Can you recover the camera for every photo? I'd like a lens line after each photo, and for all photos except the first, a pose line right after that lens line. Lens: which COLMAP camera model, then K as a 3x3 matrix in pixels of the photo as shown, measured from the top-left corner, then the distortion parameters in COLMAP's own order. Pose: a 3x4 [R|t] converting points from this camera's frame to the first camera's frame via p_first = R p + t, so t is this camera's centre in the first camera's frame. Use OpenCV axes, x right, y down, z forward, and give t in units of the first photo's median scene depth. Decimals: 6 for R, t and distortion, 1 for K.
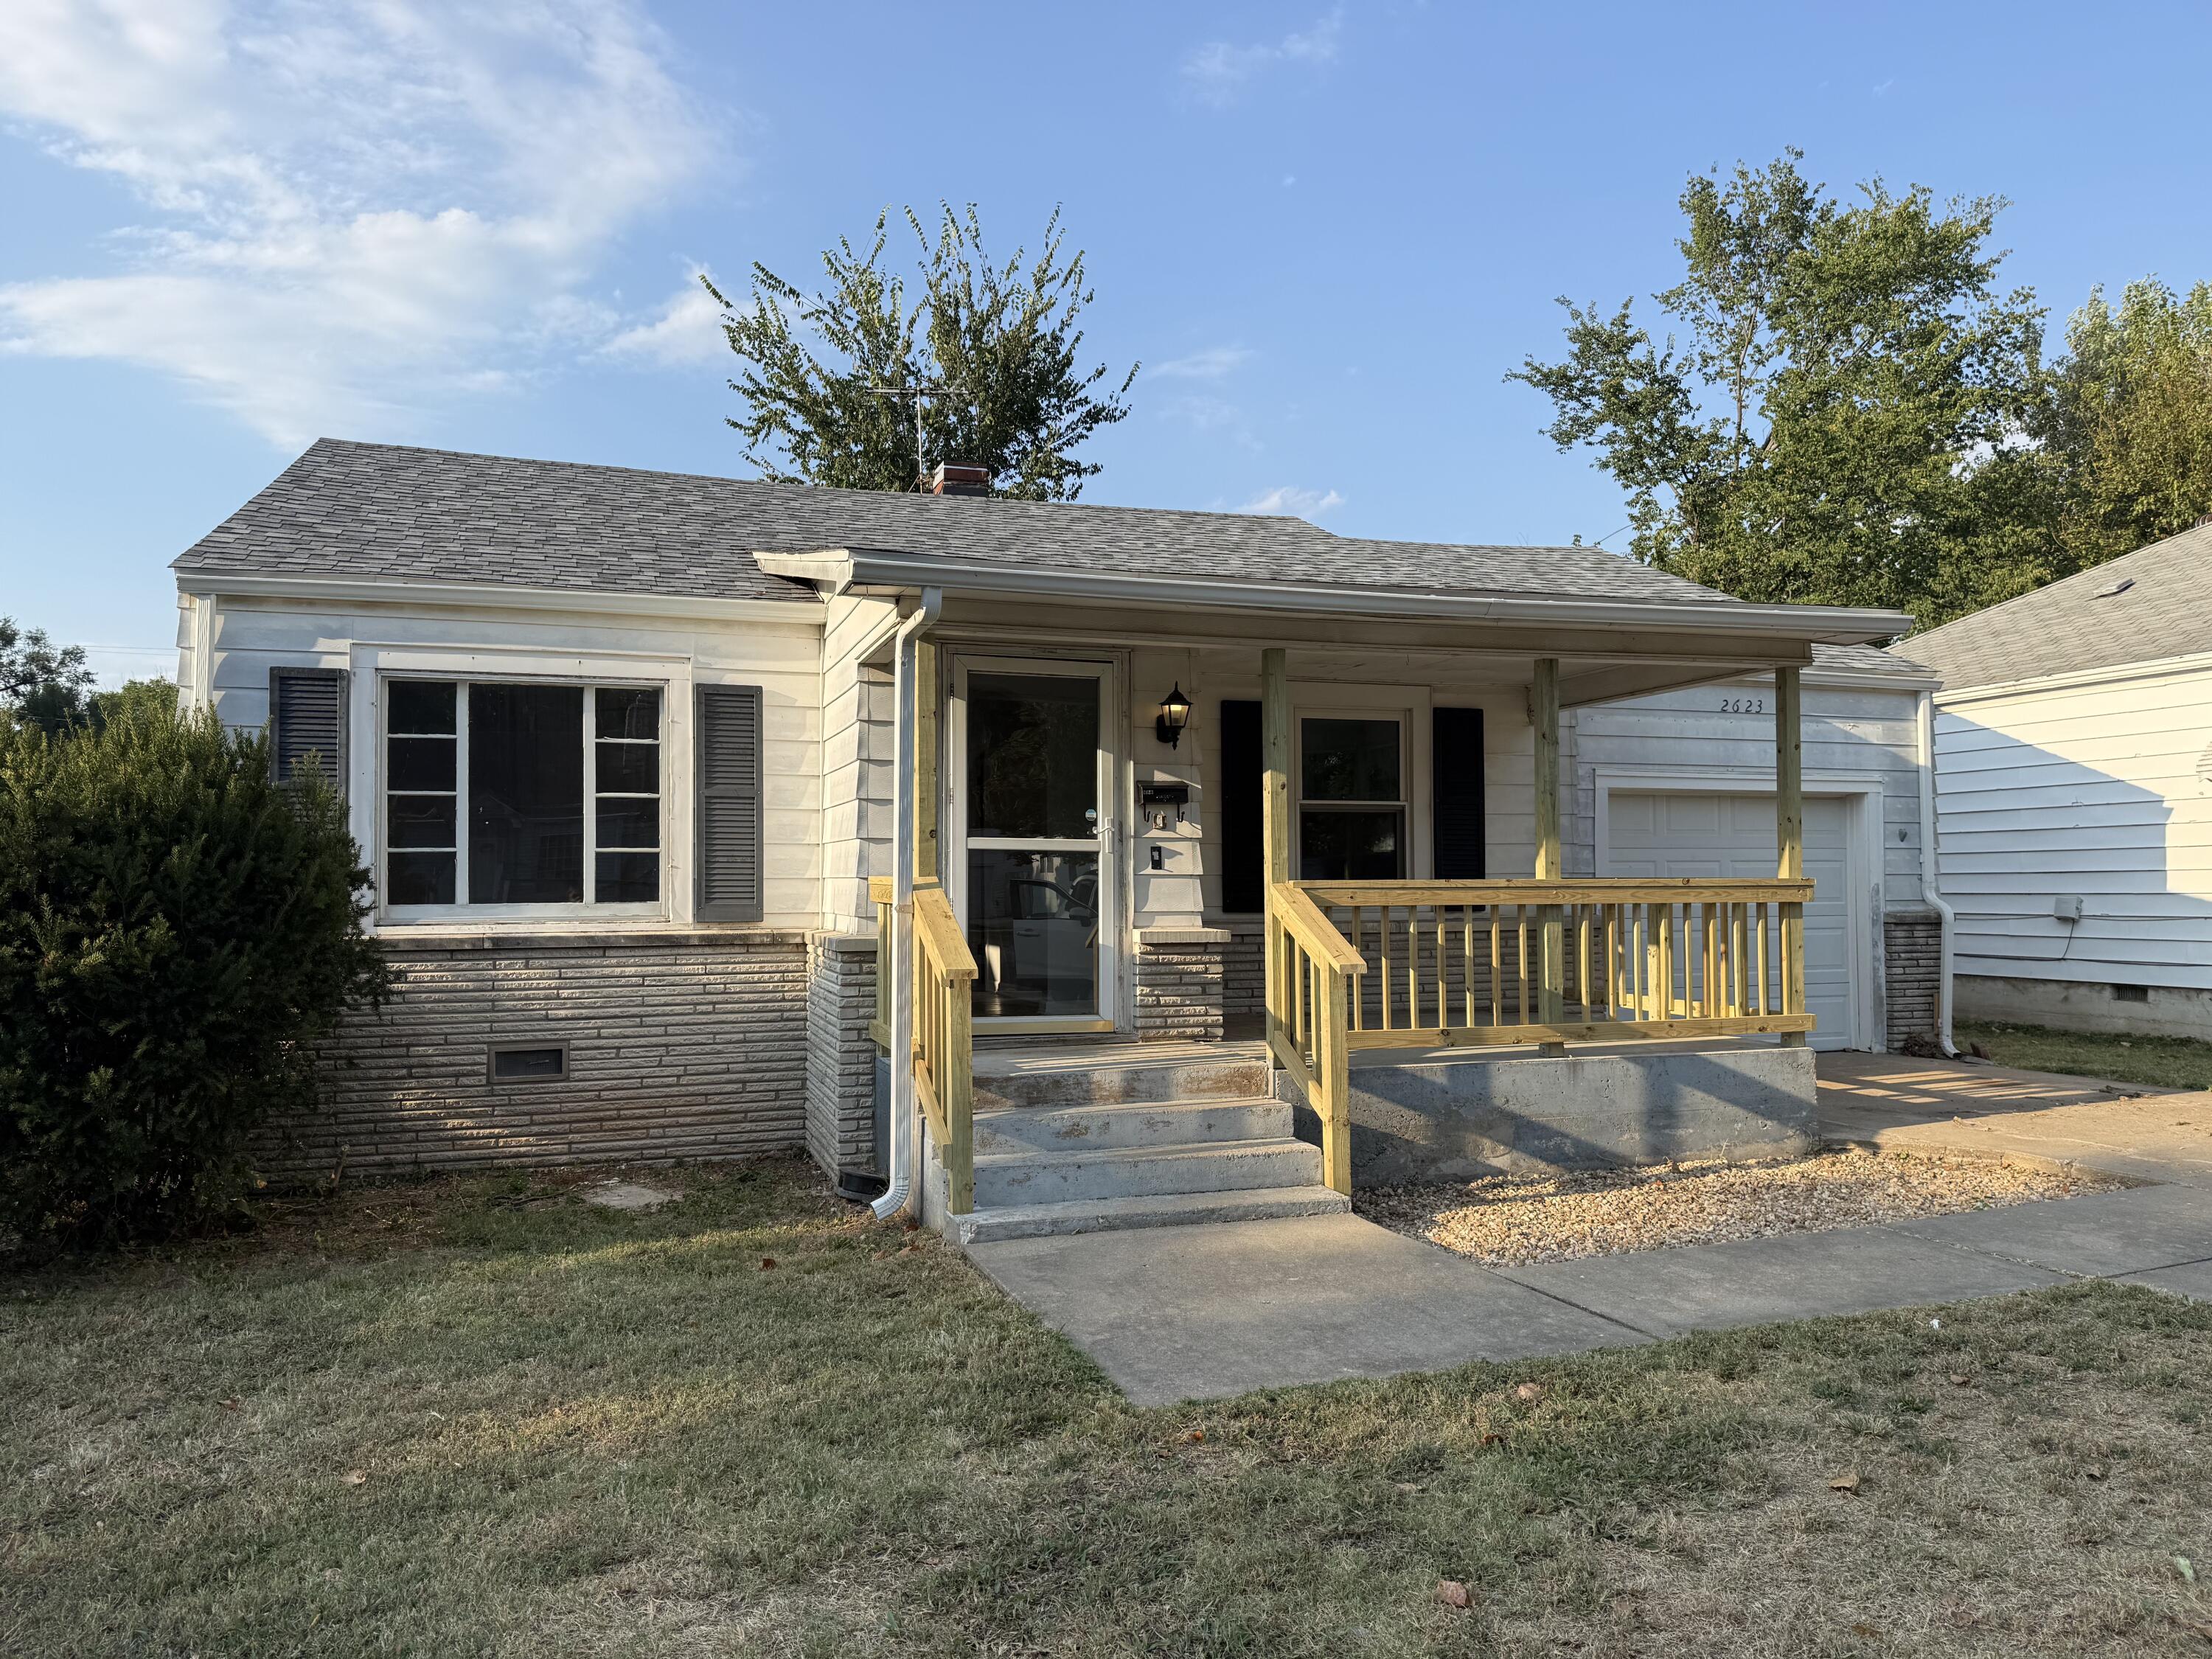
lens RADIAL K [[1534.5, 0, 1100.3], [0, 1534.5, 840.6], [0, 0, 1]] dist [0.022897, -0.015807]
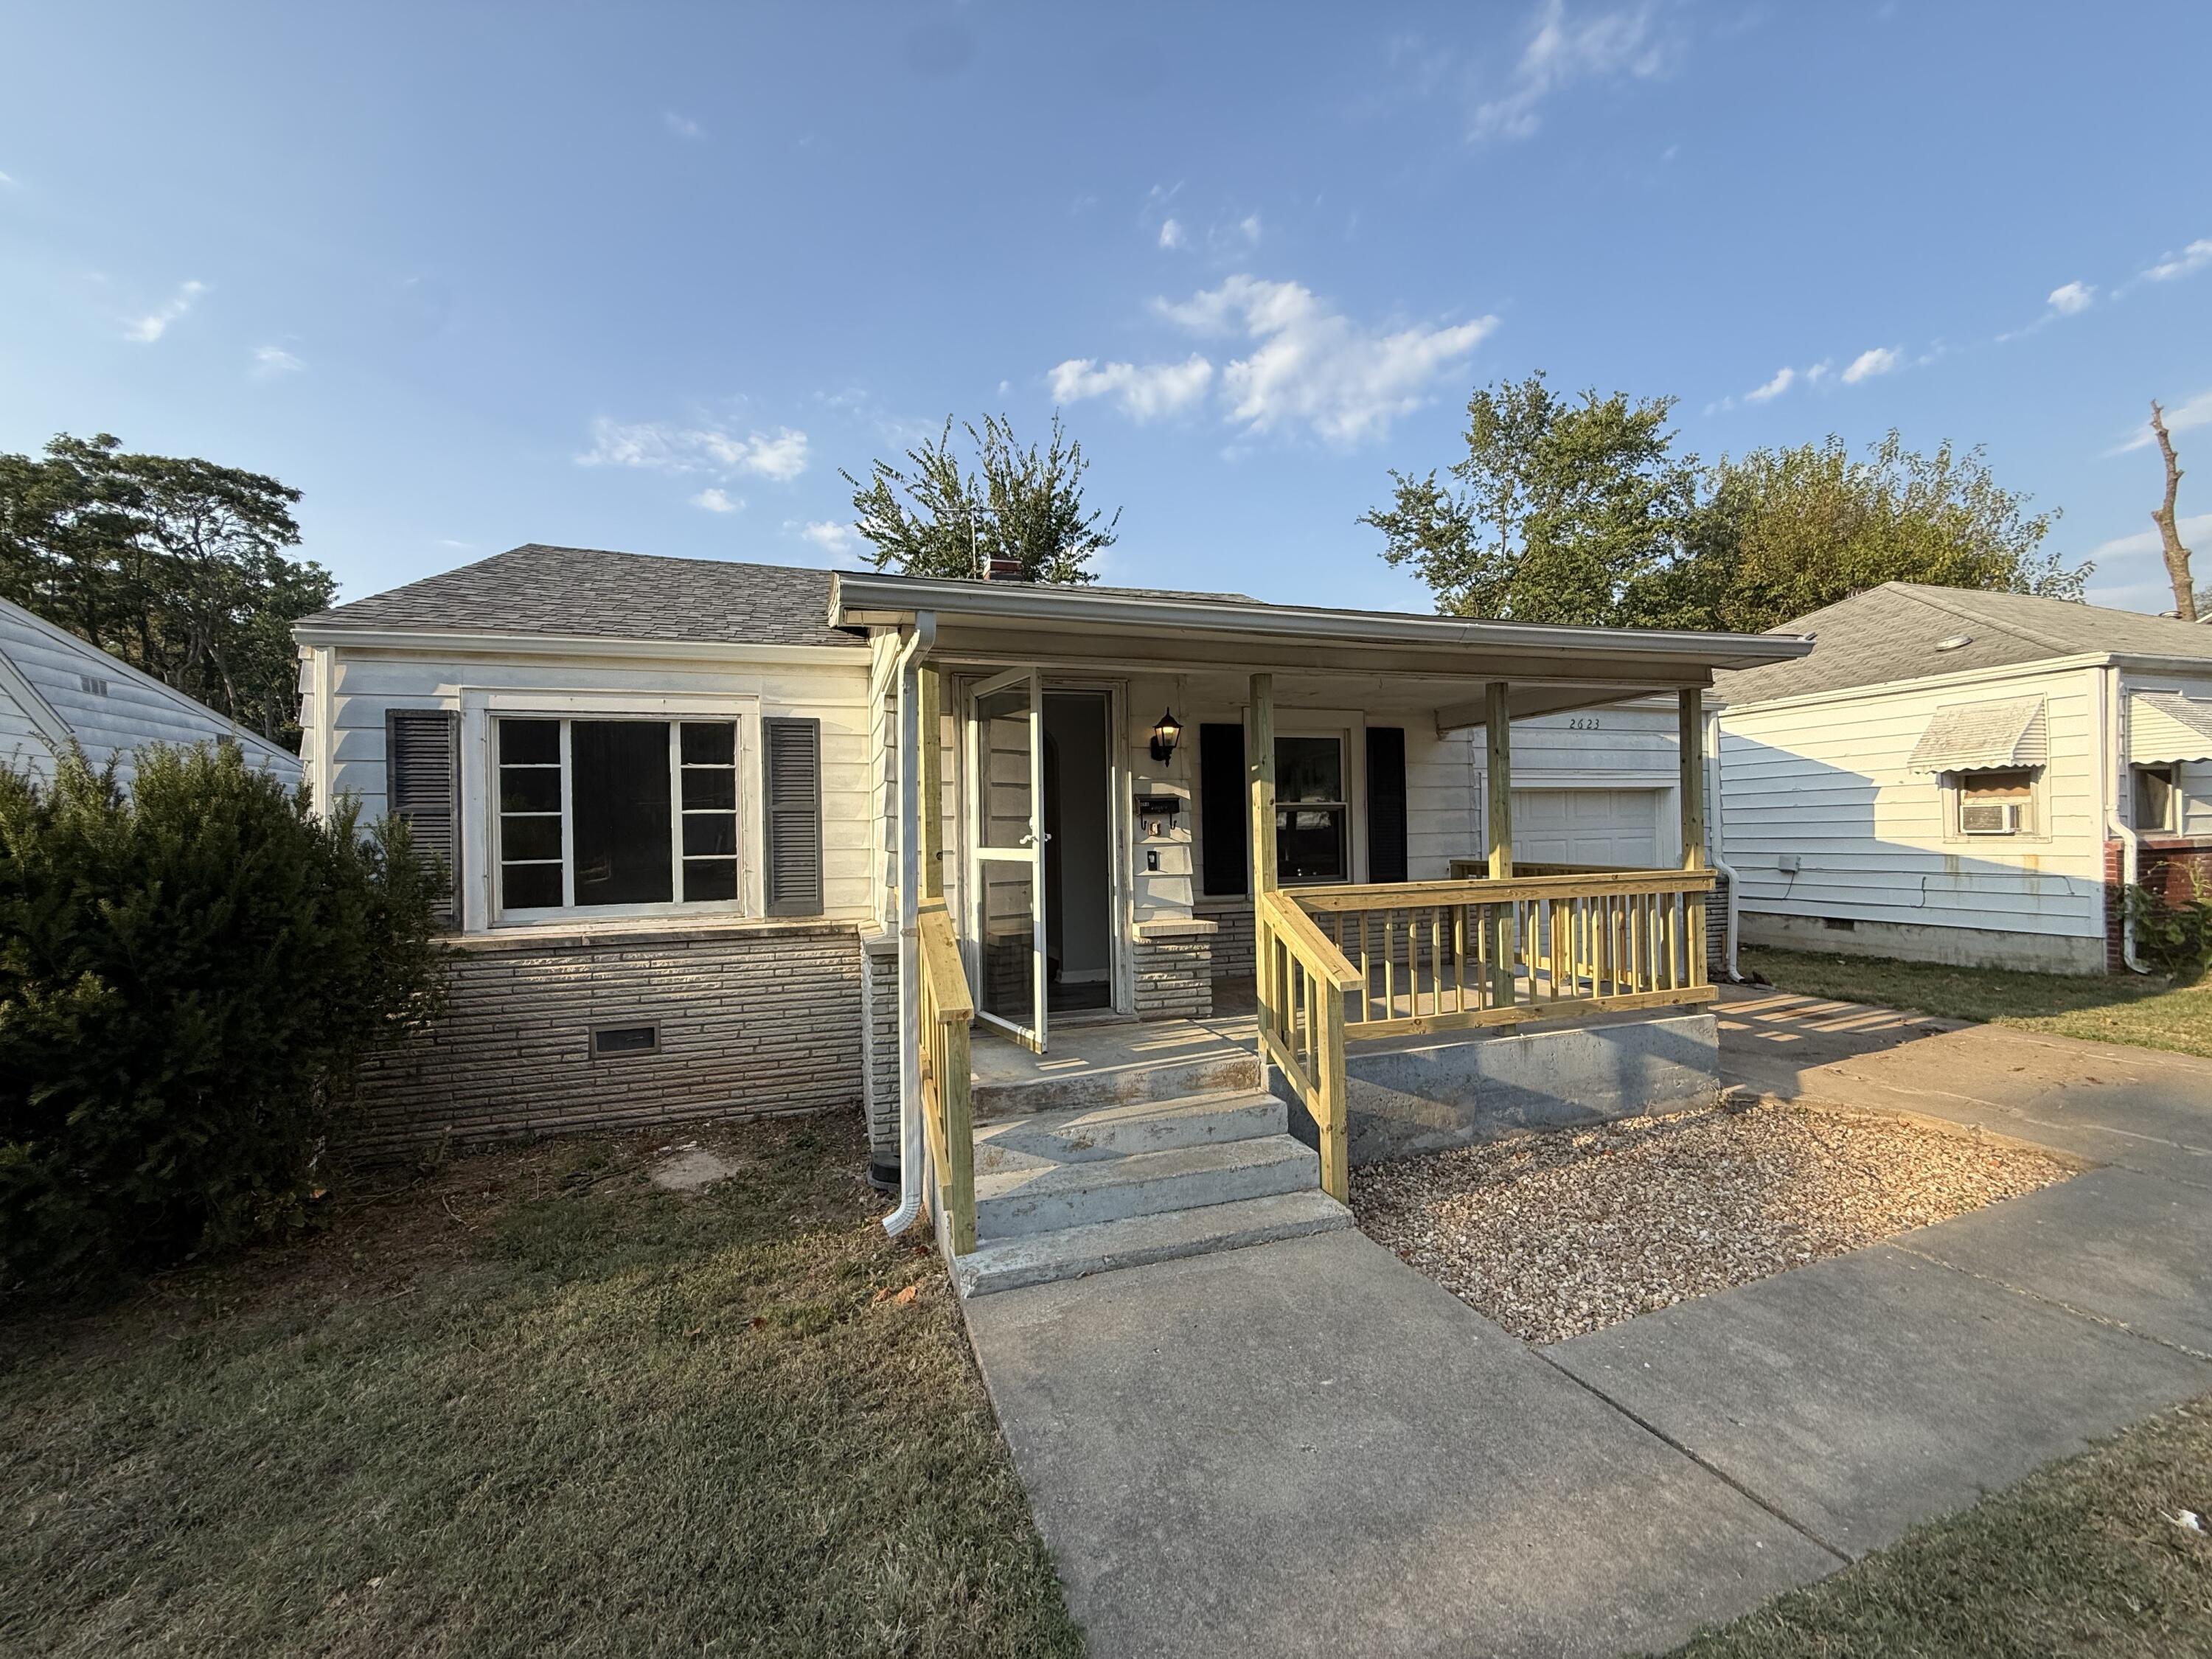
lens RADIAL K [[881.5, 0, 1093.5], [0, 881.5, 832.3], [0, 0, 1]] dist [-0.004361, 0.000983]
pose [[0.999769, -0.015188, -0.015211, 0.002895], [0.015568, 0.999561, 0.025210, -0.026863], [0.014822, -0.025441, 0.999566, 0.325770]]
